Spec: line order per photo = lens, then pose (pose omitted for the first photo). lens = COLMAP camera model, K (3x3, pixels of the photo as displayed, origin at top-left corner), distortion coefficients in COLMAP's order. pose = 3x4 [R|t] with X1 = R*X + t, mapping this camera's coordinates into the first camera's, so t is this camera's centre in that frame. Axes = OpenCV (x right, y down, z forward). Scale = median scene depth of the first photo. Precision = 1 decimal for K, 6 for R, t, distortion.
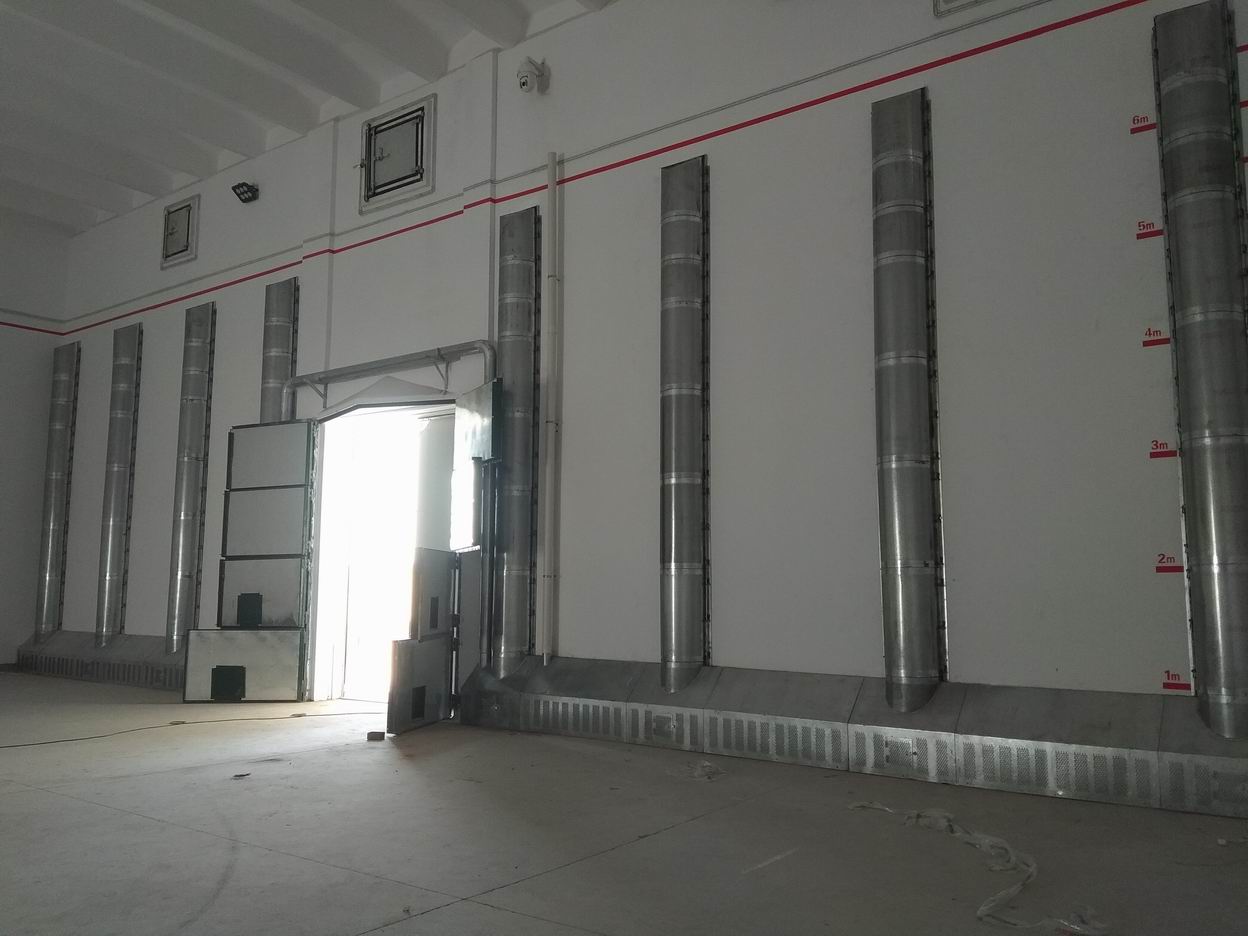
lens RADIAL K [[946.8, 0, 630.8], [0, 946.8, 486.7], [0, 0, 1]] dist [0.086796, -0.121801]
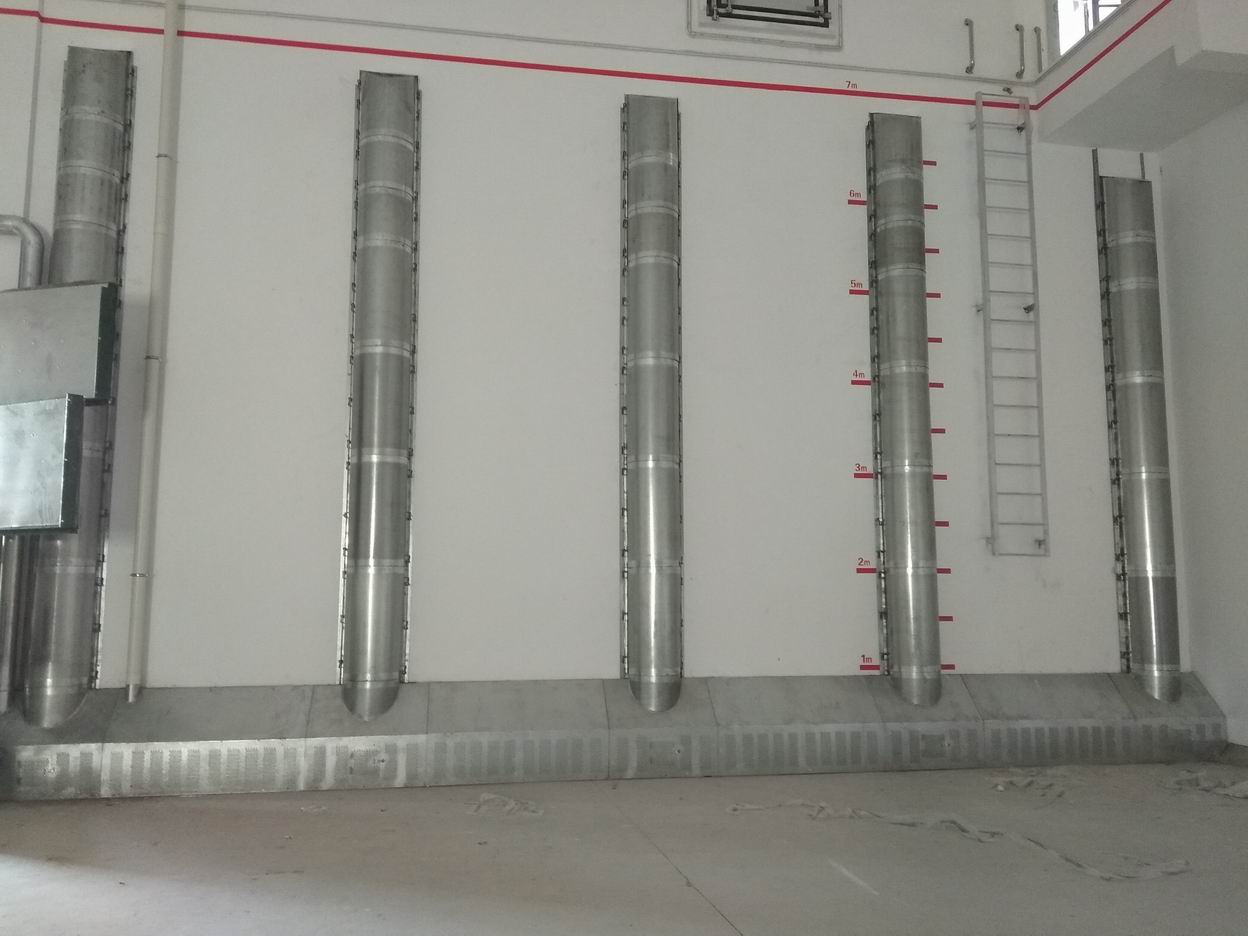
lens RADIAL K [[946.8, 0, 630.8], [0, 946.8, 486.7], [0, 0, 1]] dist [0.086796, -0.121801]
pose [[0.710419, 0.070482, 0.700240, -0.372075], [-0.070559, 0.997092, -0.028776, 0.026566], [-0.700233, -0.028966, 0.713327, 0.264373]]
